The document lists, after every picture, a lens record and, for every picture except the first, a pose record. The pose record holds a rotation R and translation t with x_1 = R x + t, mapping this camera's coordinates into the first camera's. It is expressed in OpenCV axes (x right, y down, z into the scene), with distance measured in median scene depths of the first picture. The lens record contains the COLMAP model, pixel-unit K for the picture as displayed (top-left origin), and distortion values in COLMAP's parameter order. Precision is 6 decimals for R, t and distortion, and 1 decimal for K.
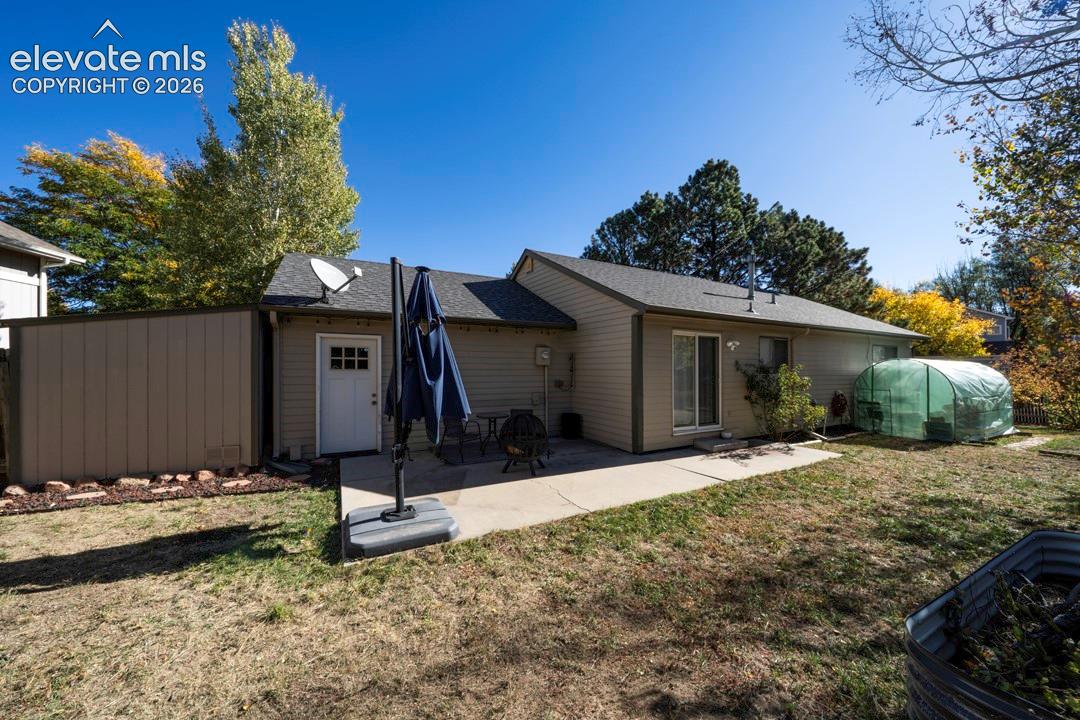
lens RADIAL K [[382.1, 0, 540.0], [0, 382.1, 360.0], [0, 0, 1]] dist [-0.000069, -0.000056]
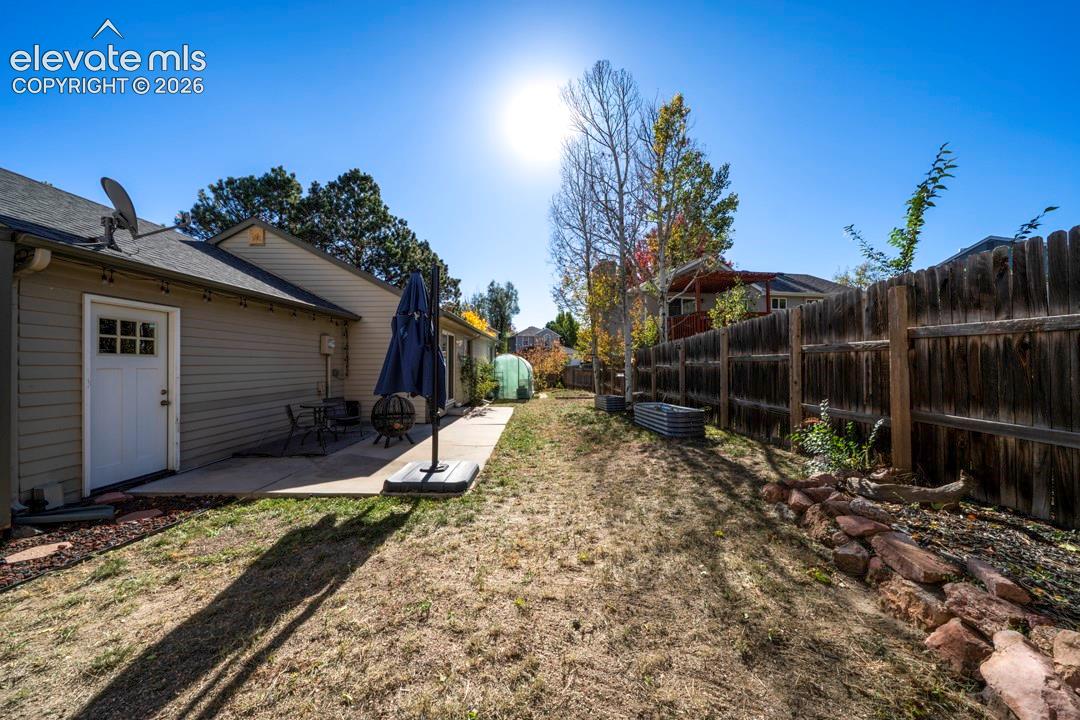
lens RADIAL K [[382.1, 0, 540.0], [0, 382.1, 360.0], [0, 0, 1]] dist [-0.000069, -0.000056]
pose [[0.464970, 0.003837, 0.885318, -0.587050], [-0.015946, 0.999865, 0.004041, 0.015719], [-0.885183, -0.015997, 0.464968, 0.053220]]
